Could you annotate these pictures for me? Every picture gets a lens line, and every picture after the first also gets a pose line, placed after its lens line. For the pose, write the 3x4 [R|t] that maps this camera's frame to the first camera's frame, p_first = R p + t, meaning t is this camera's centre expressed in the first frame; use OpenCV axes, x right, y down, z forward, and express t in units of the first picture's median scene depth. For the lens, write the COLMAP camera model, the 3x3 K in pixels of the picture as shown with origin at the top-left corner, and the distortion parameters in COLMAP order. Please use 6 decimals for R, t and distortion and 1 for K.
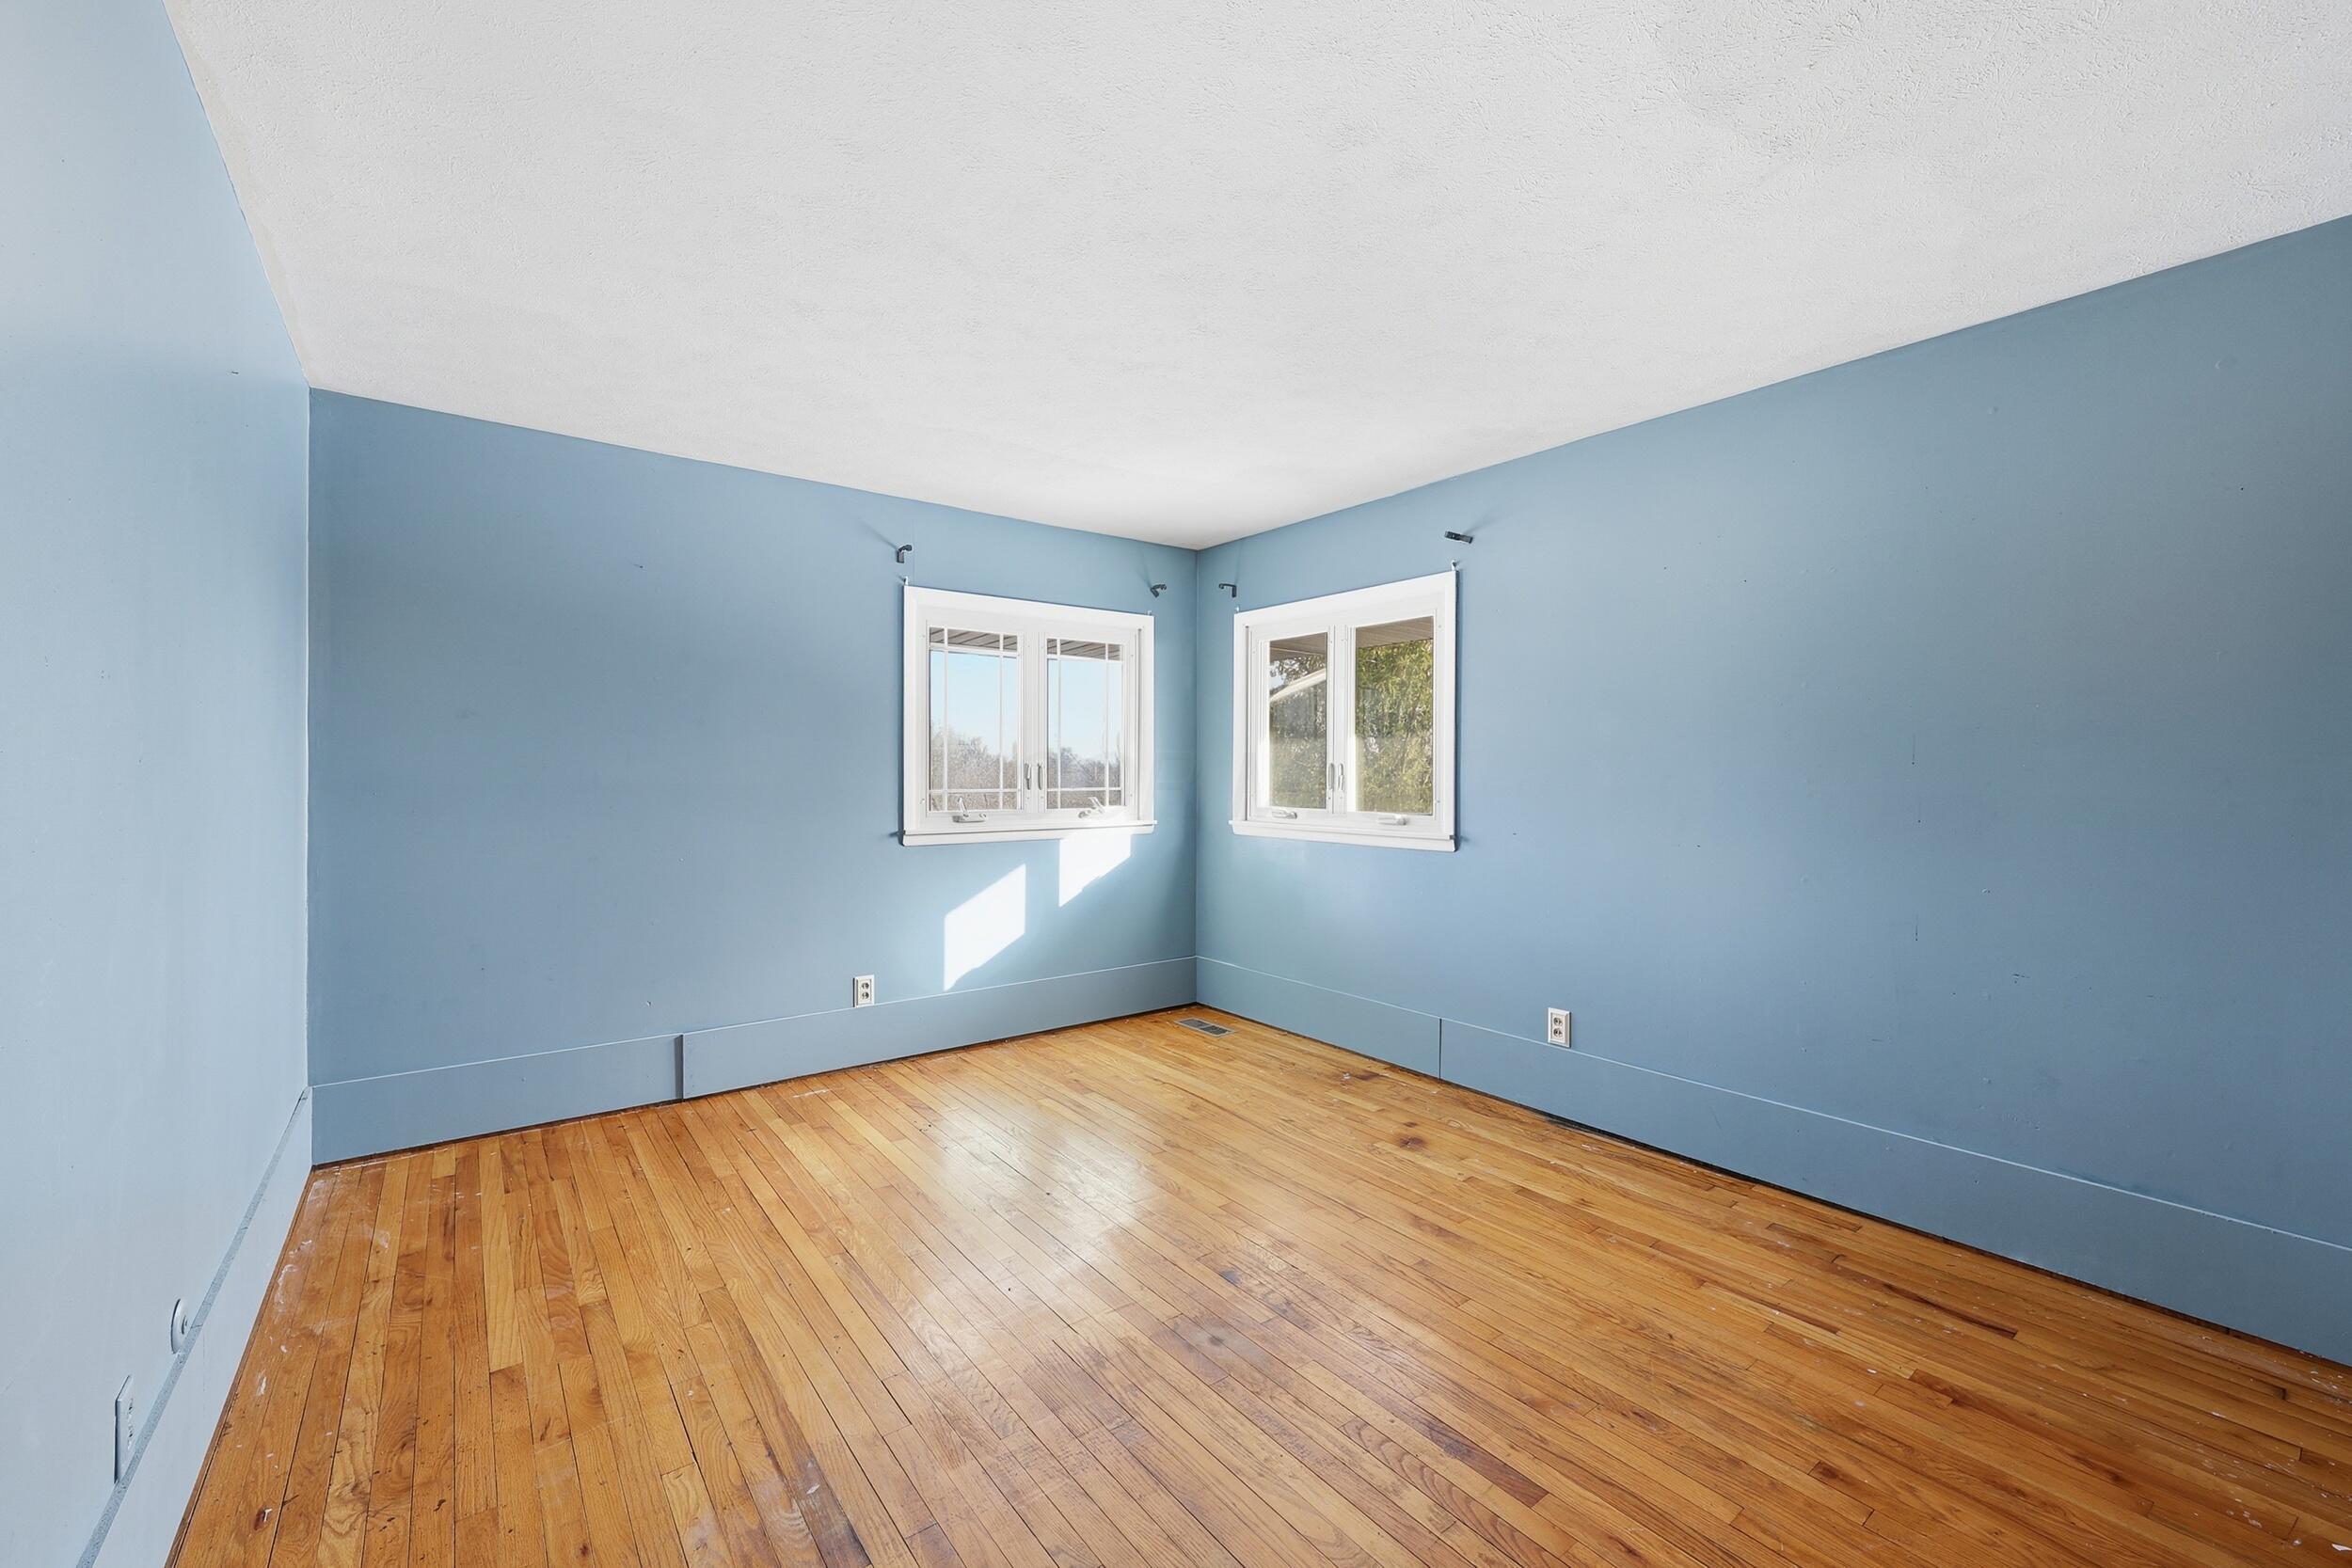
lens RADIAL K [[955.5, 0, 1174.3], [0, 955.5, 773.1], [0, 0, 1]] dist [-0.001276, 0.000097]
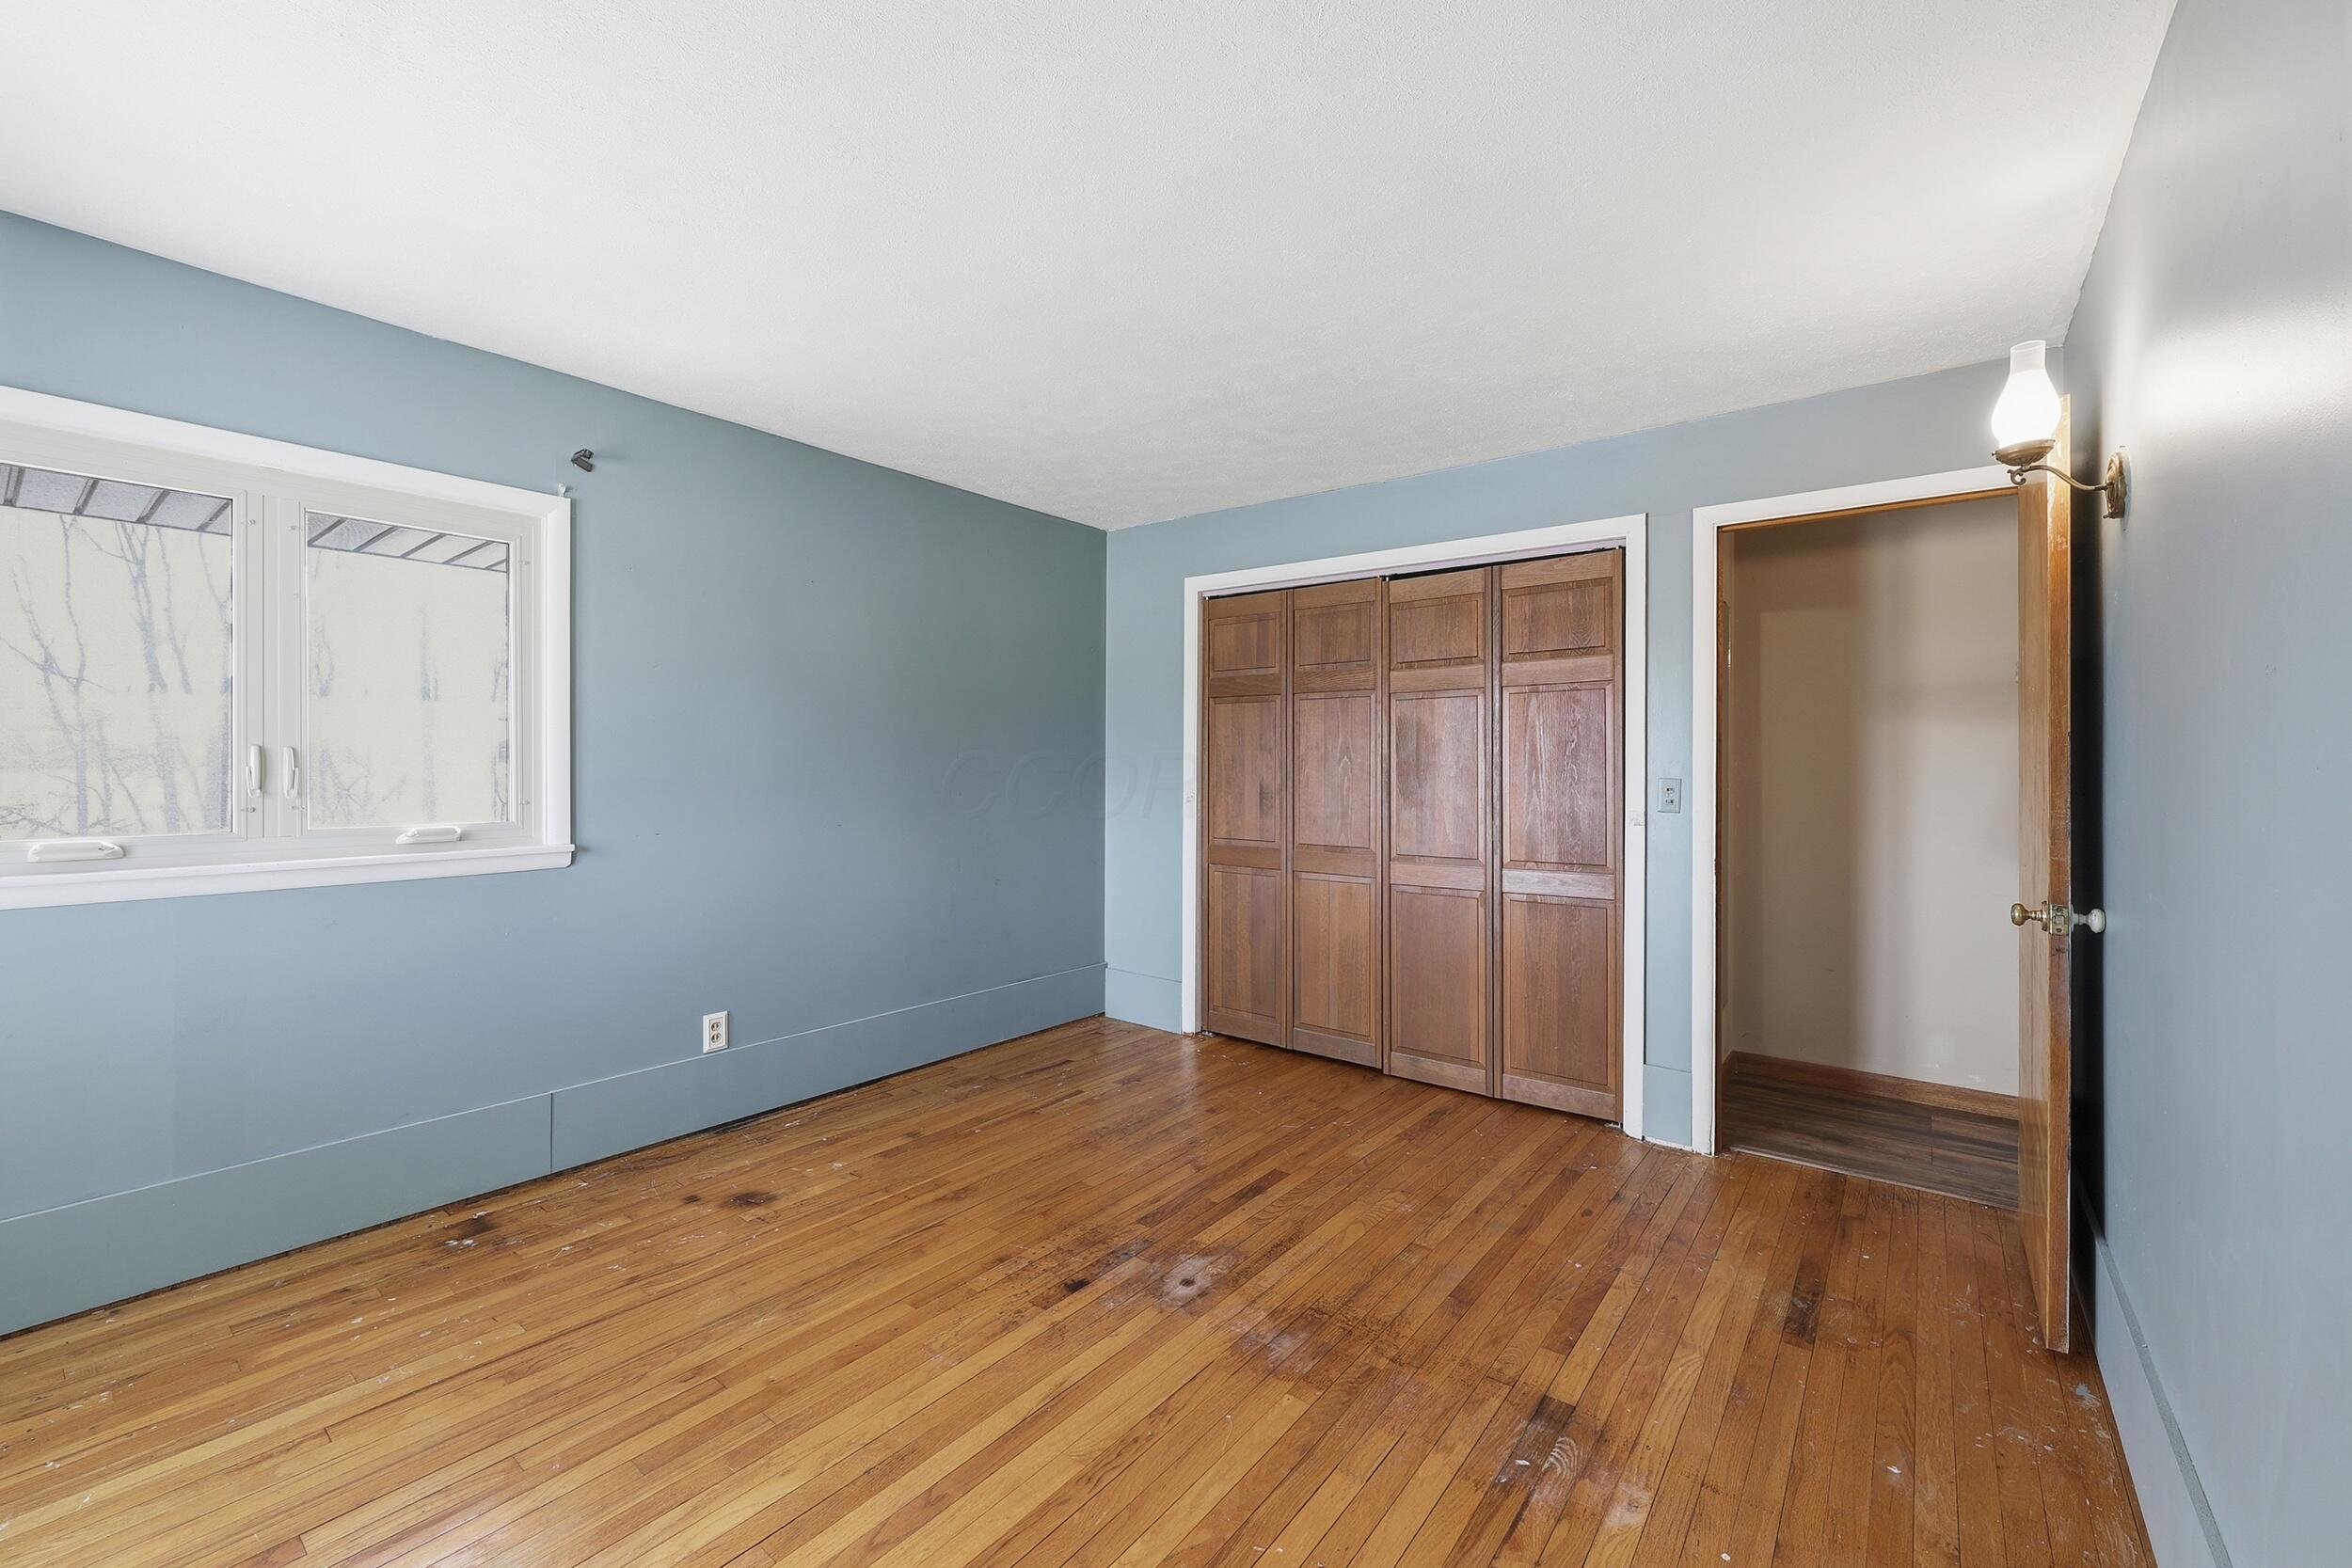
lens RADIAL K [[955.5, 0, 1174.1], [0, 955.5, 776.2], [0, 0, 1]] dist [-0.001276, 0.000097]
pose [[-0.257720, -0.016240, 0.966083, -0.671086], [-0.005705, 0.999867, 0.015286, -0.005531], [-0.966203, -0.001572, -0.257778, 0.862546]]
